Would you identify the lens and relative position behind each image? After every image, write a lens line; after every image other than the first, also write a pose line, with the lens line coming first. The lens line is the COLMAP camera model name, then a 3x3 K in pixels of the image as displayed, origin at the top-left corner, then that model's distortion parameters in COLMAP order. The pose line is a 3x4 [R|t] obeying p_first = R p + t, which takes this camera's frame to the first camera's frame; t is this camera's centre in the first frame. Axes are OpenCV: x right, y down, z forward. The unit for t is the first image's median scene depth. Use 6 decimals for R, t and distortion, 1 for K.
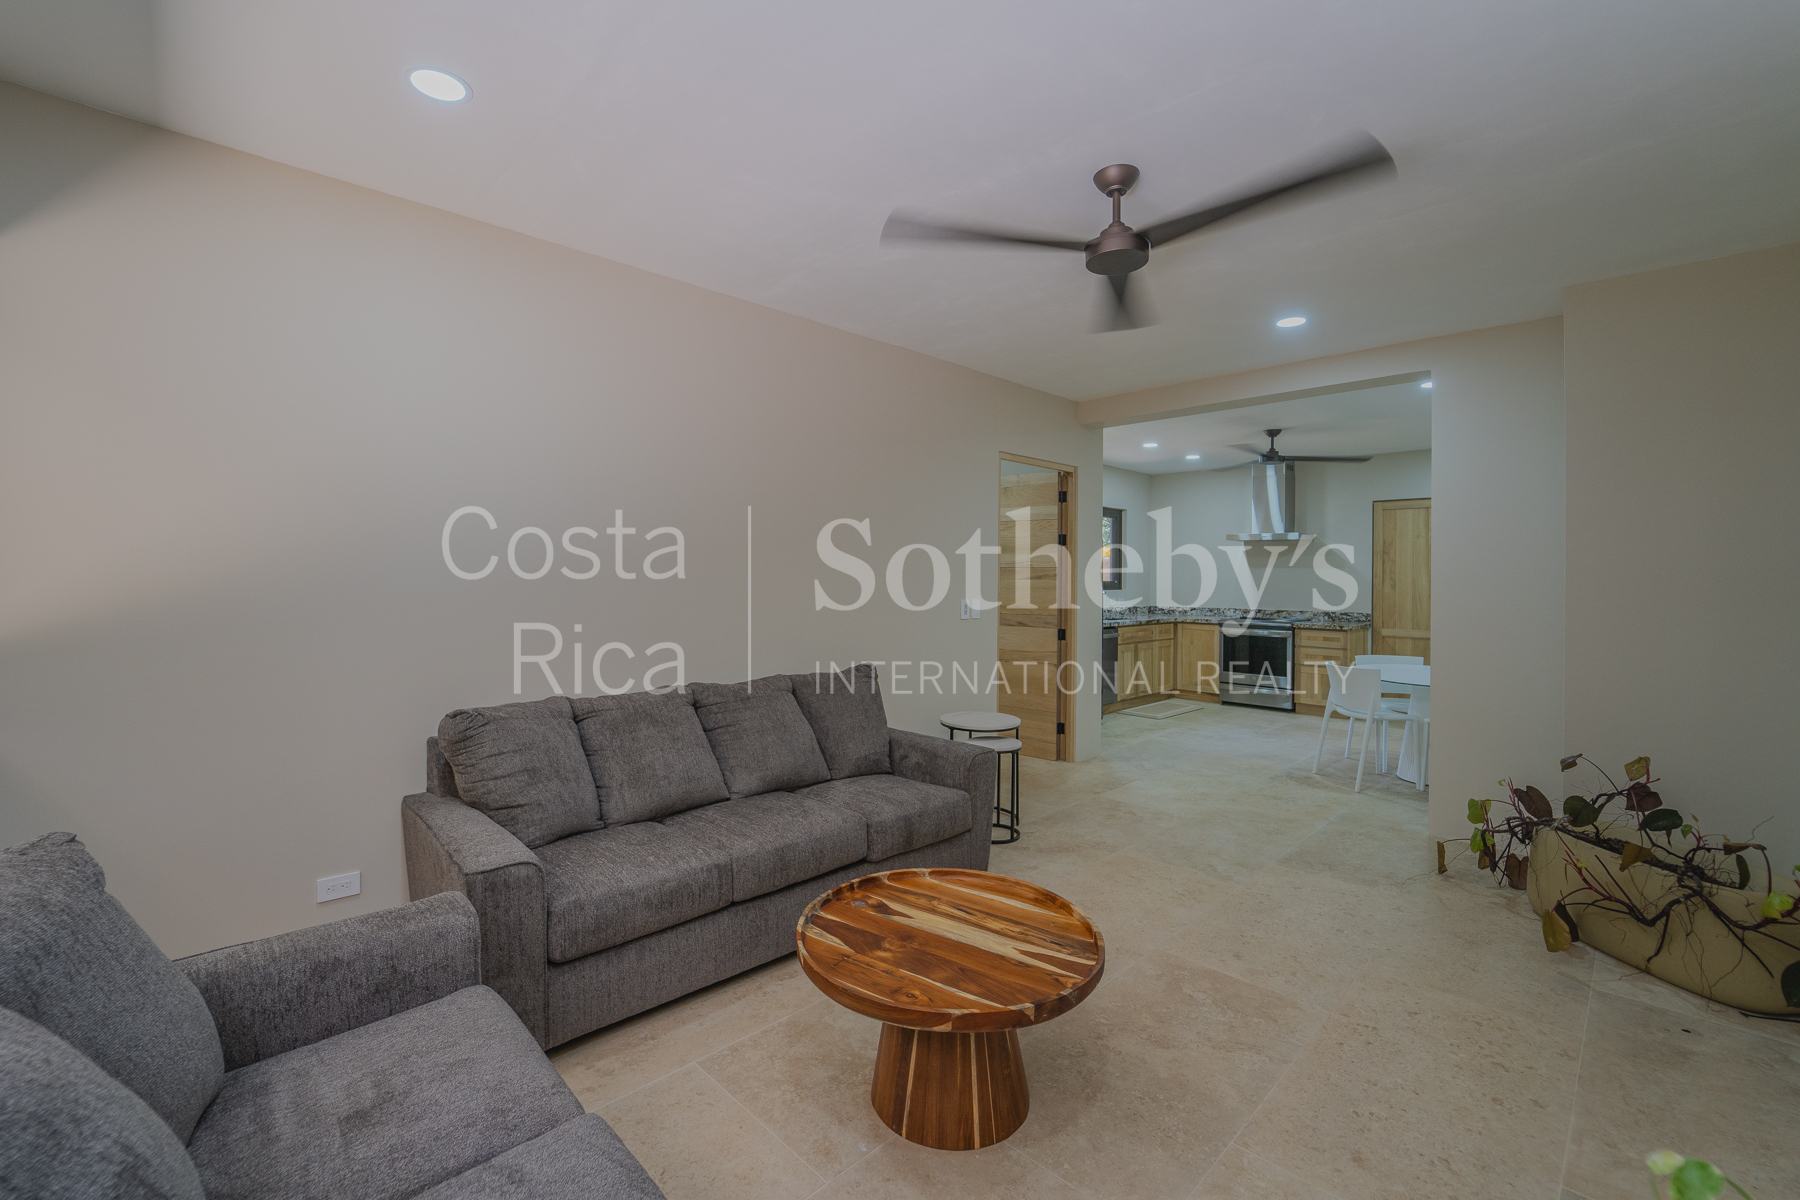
lens RADIAL K [[760.0, 0, 897.3], [0, 760.0, 567.3], [0, 0, 1]] dist [-0.022269, -0.000245]
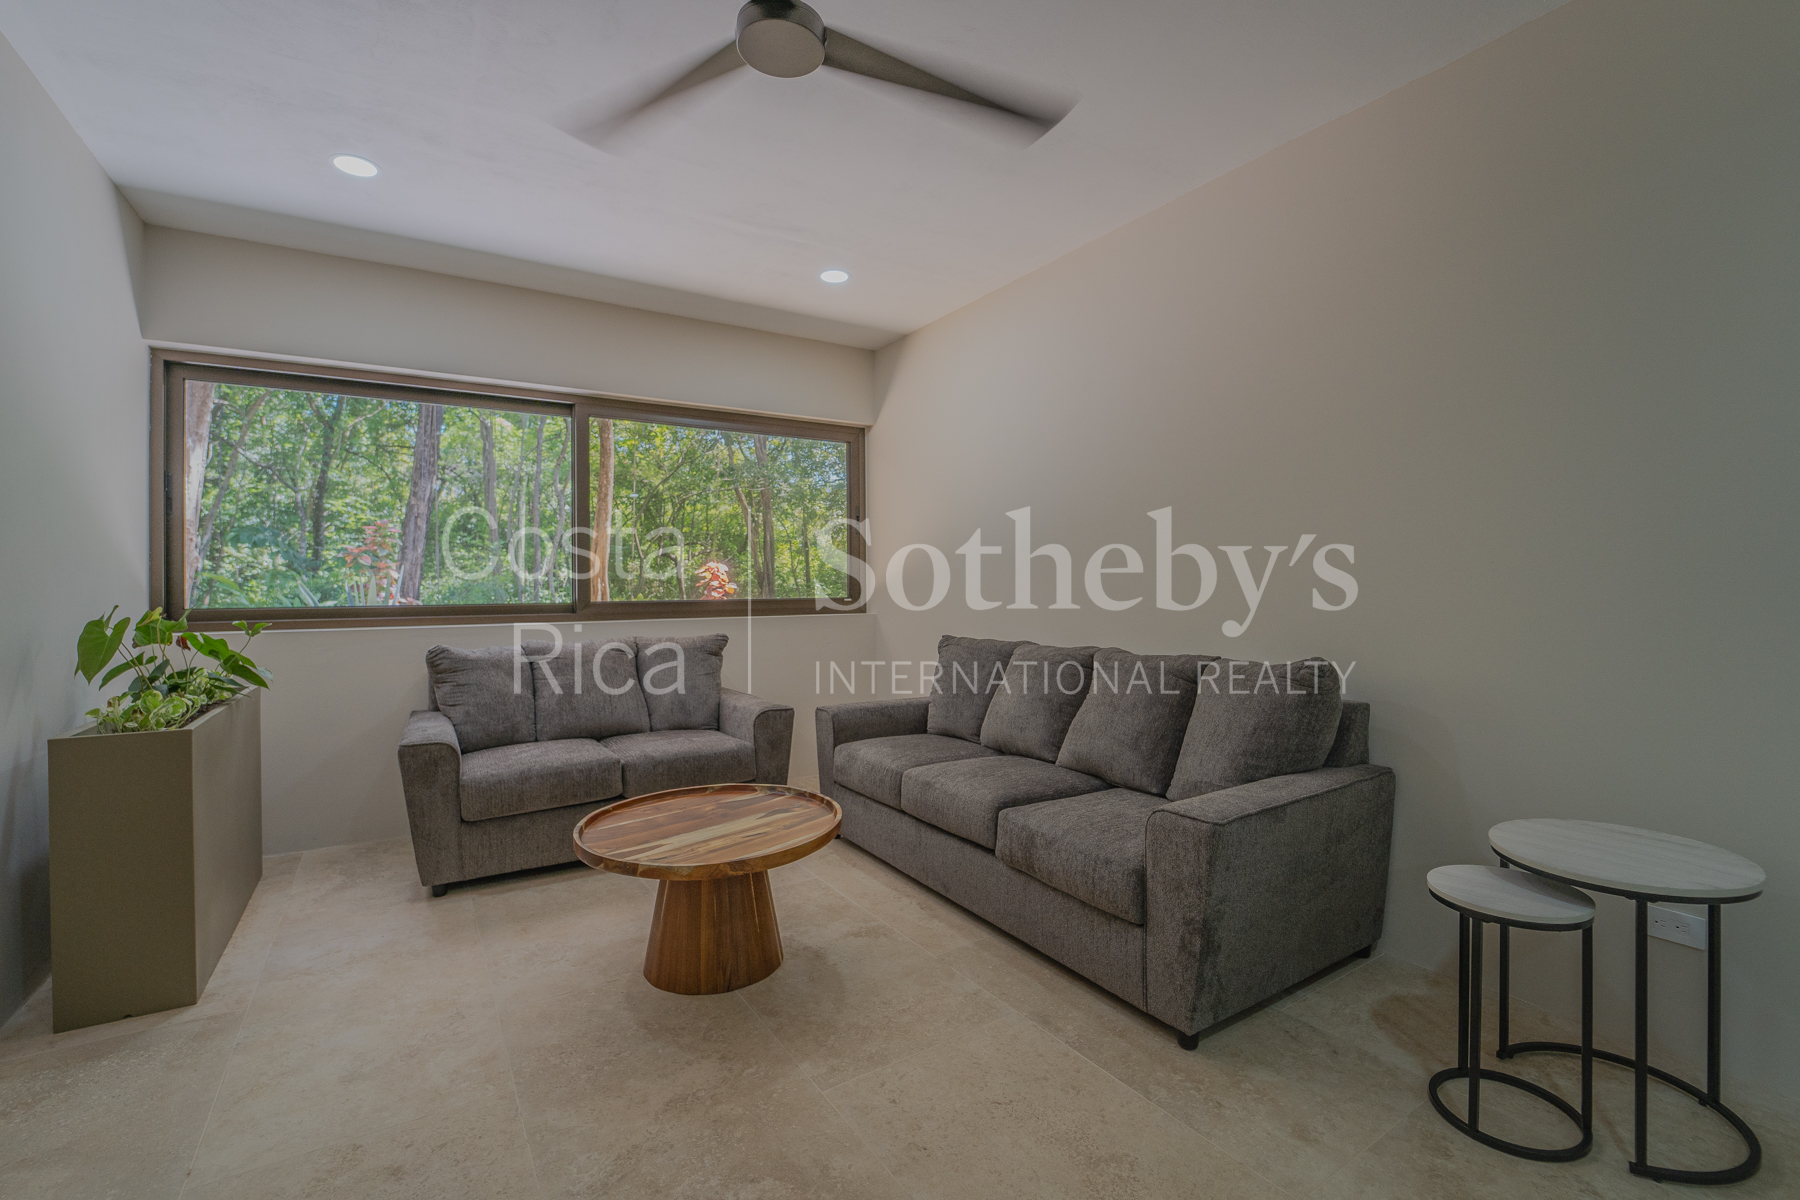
lens RADIAL K [[760.0, 0, 897.3], [0, 760.0, 567.3], [0, 0, 1]] dist [-0.022269, -0.000245]
pose [[-0.203411, -0.034254, -0.978494, 1.132733], [0.020617, 0.999016, -0.039258, 0.128531], [0.978876, -0.028159, -0.202505, 1.464003]]
